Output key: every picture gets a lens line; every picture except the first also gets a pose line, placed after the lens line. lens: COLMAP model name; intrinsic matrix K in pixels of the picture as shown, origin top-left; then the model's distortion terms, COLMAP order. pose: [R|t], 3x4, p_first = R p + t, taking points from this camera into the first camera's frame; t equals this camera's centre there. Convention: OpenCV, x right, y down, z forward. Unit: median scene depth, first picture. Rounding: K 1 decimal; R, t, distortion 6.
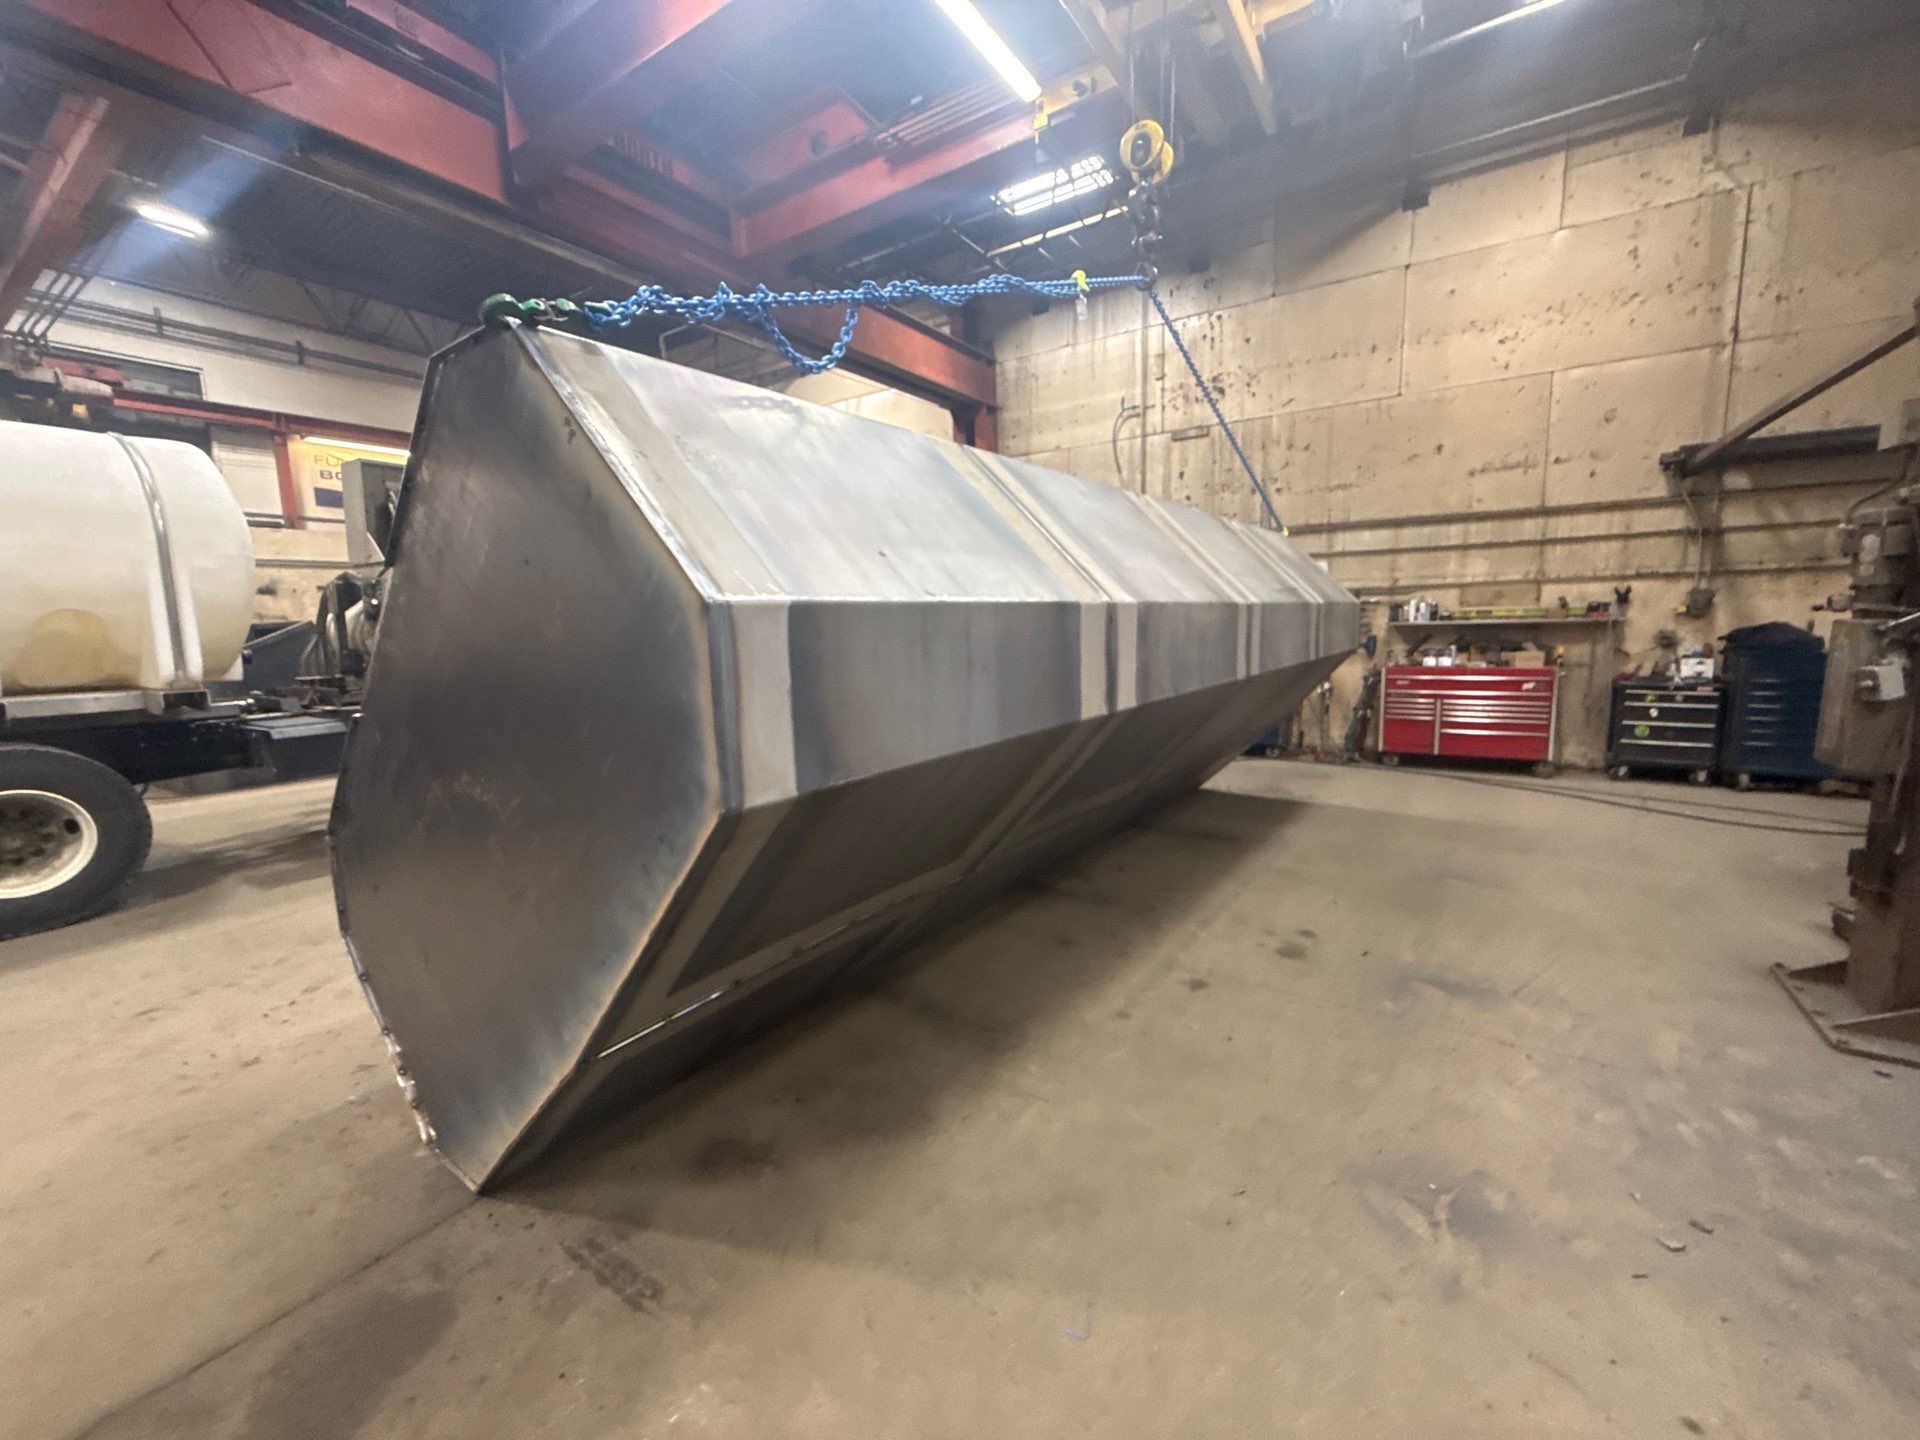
lens RADIAL K [[756.7, 0, 955.3], [0, 756.7, 723.6], [0, 0, 1]] dist [-0.007807, 0.000260]
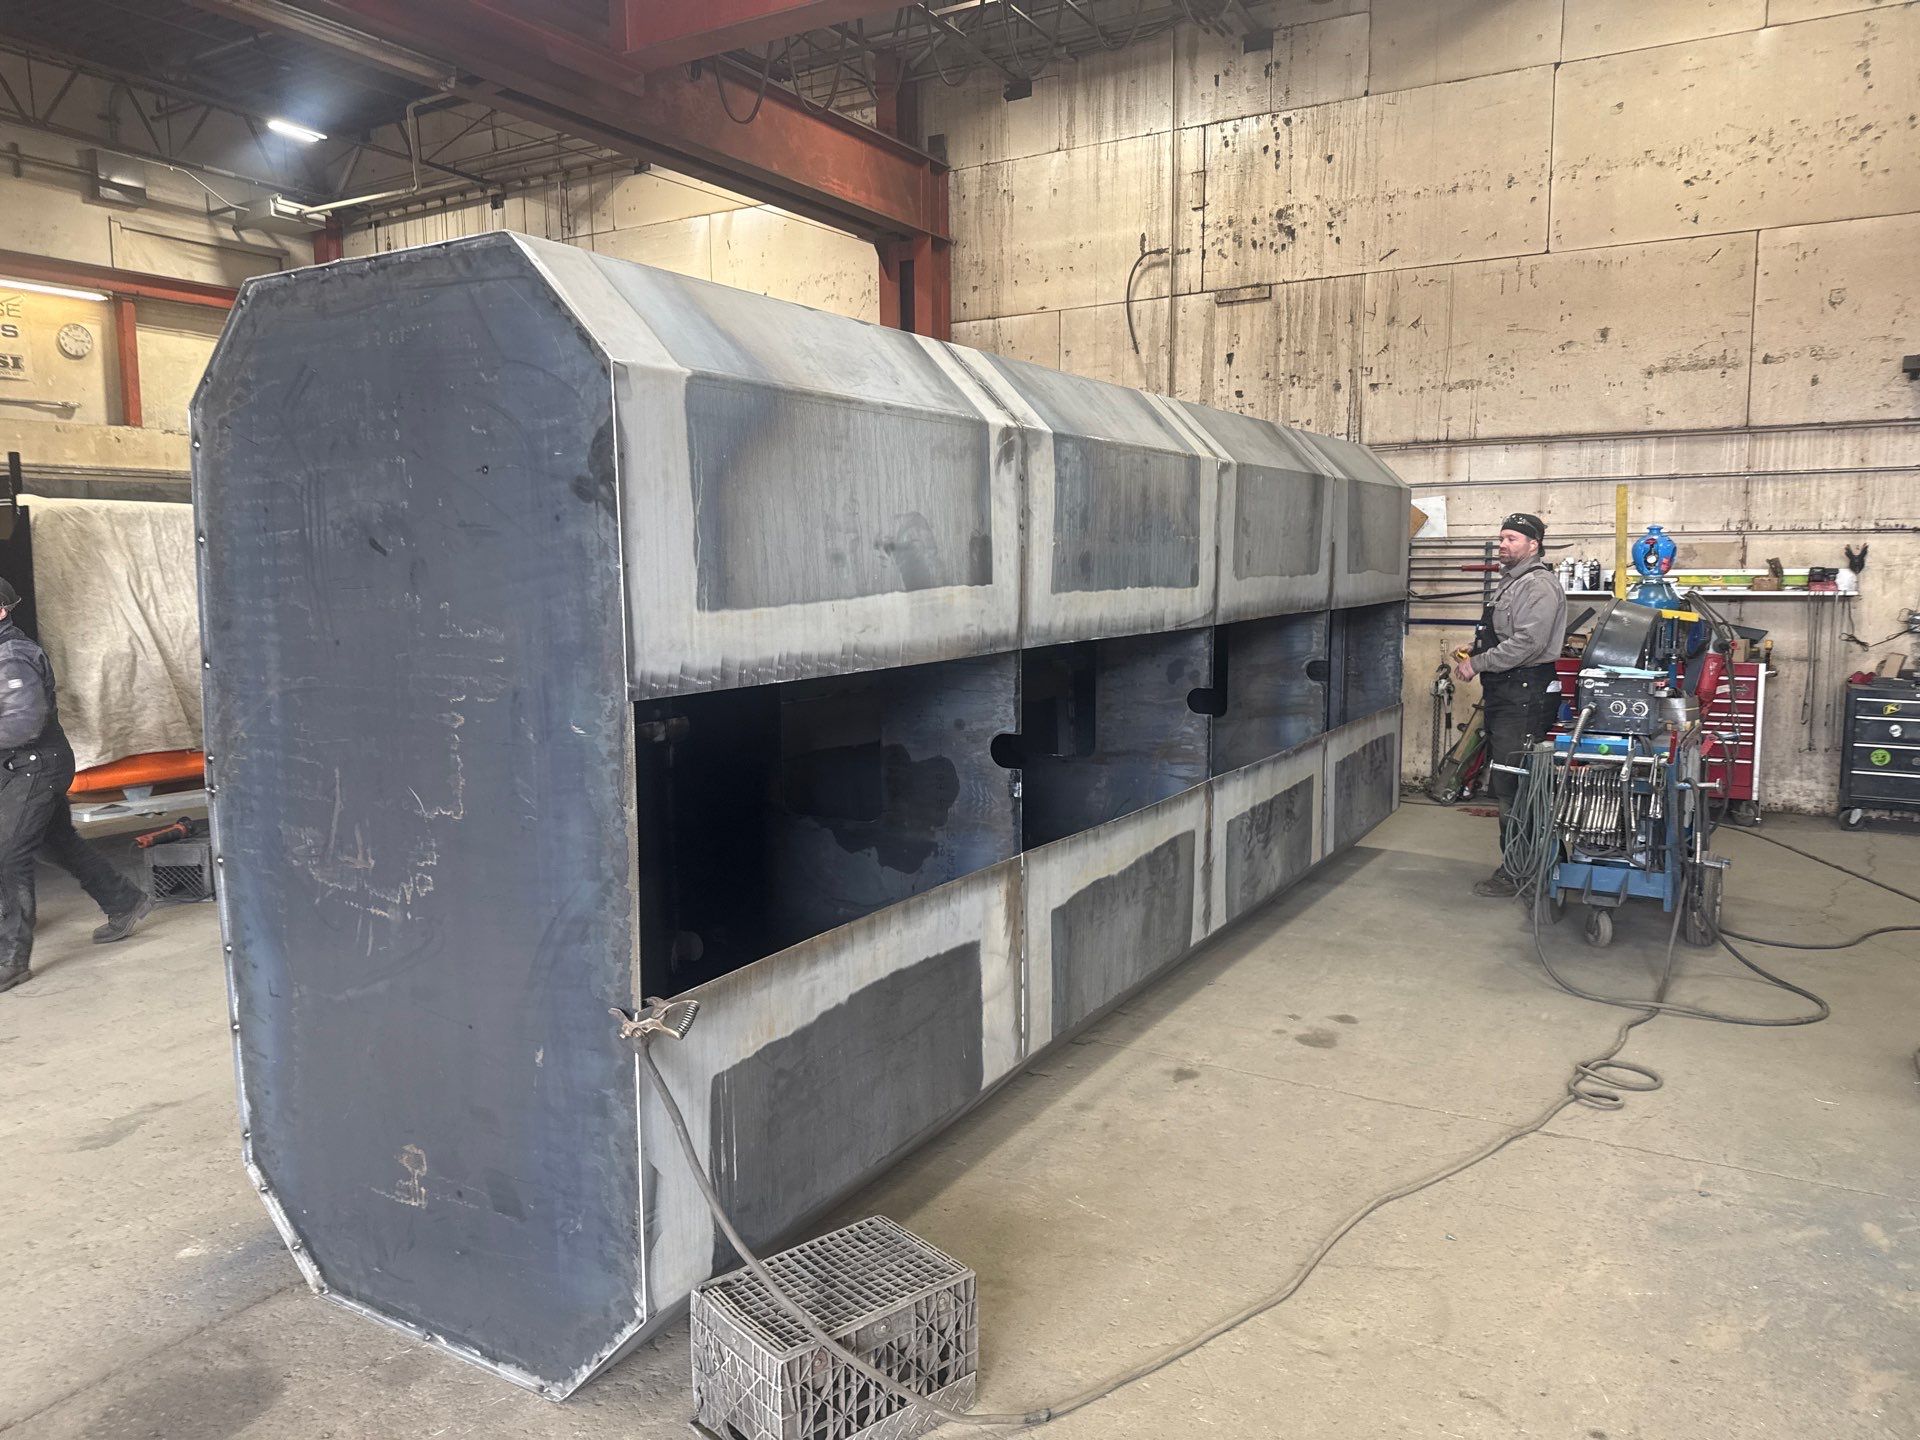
lens RADIAL K [[1312.9, 0, 955.1], [0, 1312.9, 727.1], [0, 0, 1]] dist [0.003664, -0.023817]
pose [[0.998388, 0.011840, 0.055508, 0.005104], [-0.011128, 0.999852, -0.013114, 0.006409], [-0.055655, 0.012476, 0.998372, -0.123559]]
